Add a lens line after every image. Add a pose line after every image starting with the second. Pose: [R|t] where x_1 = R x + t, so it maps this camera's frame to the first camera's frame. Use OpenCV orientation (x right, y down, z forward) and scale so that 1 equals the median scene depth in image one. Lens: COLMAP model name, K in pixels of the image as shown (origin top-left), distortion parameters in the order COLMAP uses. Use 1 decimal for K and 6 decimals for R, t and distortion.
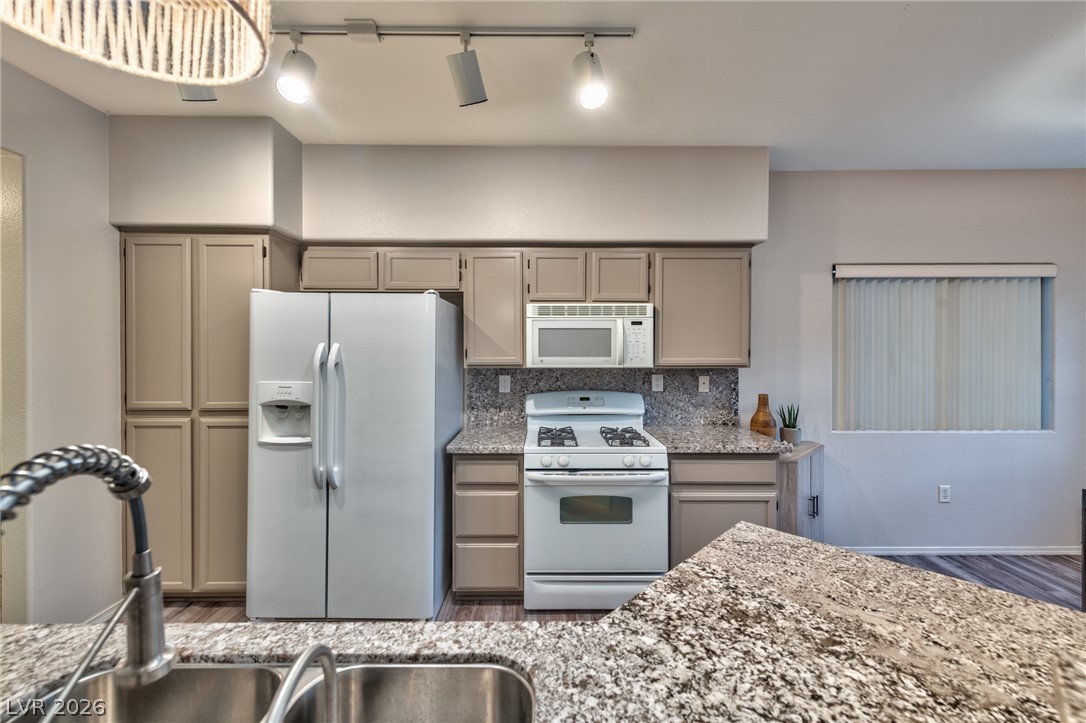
lens RADIAL K [[429.2, 0, 525.5], [0, 429.2, 356.6], [0, 0, 1]] dist [0.001613, 0.000126]
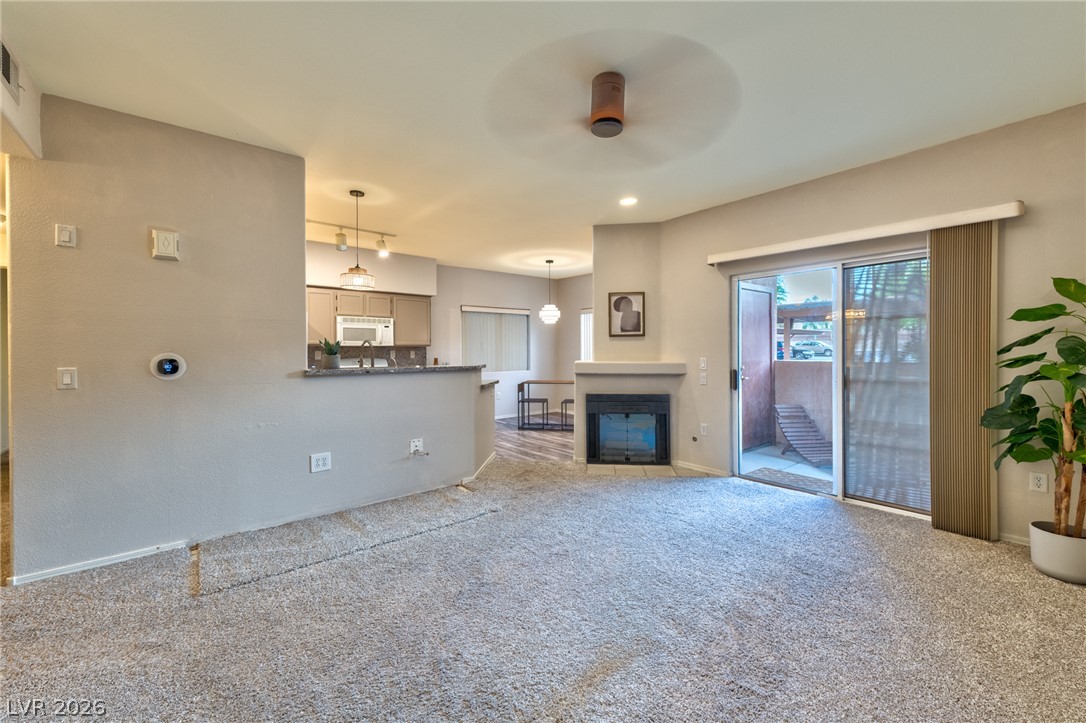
lens RADIAL K [[402.2, 0, 523.2], [0, 402.2, 352.0], [0, 0, 1]] dist [0.000783, 0.000053]
pose [[0.761121, -0.007623, 0.648565, -0.597423], [0.012184, 0.999923, -0.002546, 0.074217], [-0.648495, 0.009840, 0.761155, -1.151936]]
